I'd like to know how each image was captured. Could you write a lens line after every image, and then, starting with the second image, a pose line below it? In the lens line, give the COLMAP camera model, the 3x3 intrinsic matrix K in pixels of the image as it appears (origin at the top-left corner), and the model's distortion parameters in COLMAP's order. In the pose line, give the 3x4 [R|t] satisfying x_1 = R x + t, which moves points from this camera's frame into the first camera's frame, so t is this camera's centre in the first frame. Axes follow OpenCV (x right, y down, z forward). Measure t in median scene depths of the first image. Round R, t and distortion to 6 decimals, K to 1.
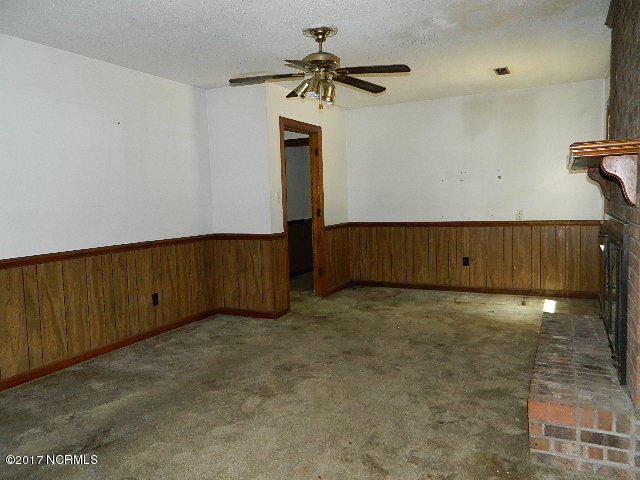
lens RADIAL K [[493.8, 0, 319.2], [0, 493.8, 244.9], [0, 0, 1]] dist [0.068433, -0.003674]
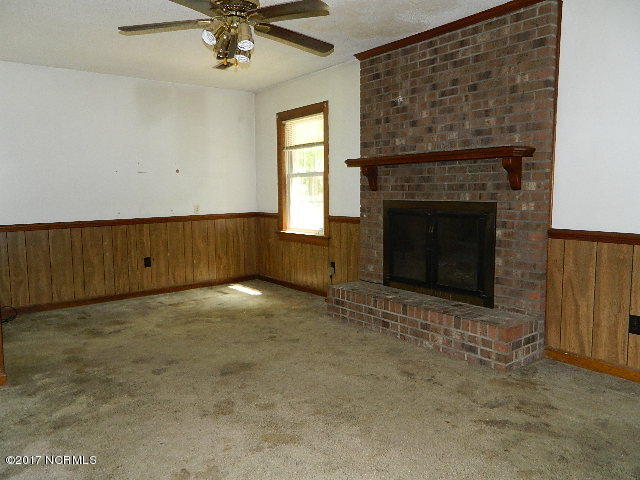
lens RADIAL K [[493.8, 0, 316.3], [0, 493.8, 236.4], [0, 0, 1]] dist [0.068433, -0.003674]
pose [[0.444032, -0.057397, 0.894171, -0.399677], [0.090968, 0.995678, 0.018739, -0.002052], [-0.891381, 0.073020, 0.447334, 0.341457]]
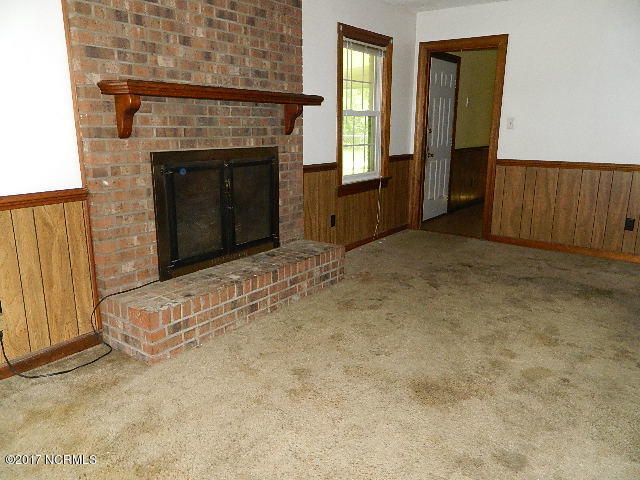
lens RADIAL K [[493.8, 0, 318.2], [0, 493.8, 233.2], [0, 0, 1]] dist [0.068433, -0.003674]
pose [[-0.982670, -0.004306, 0.185316, 0.082927], [0.054179, 0.949403, 0.309352, -0.102030], [-0.177271, 0.314031, -0.932716, 1.045103]]
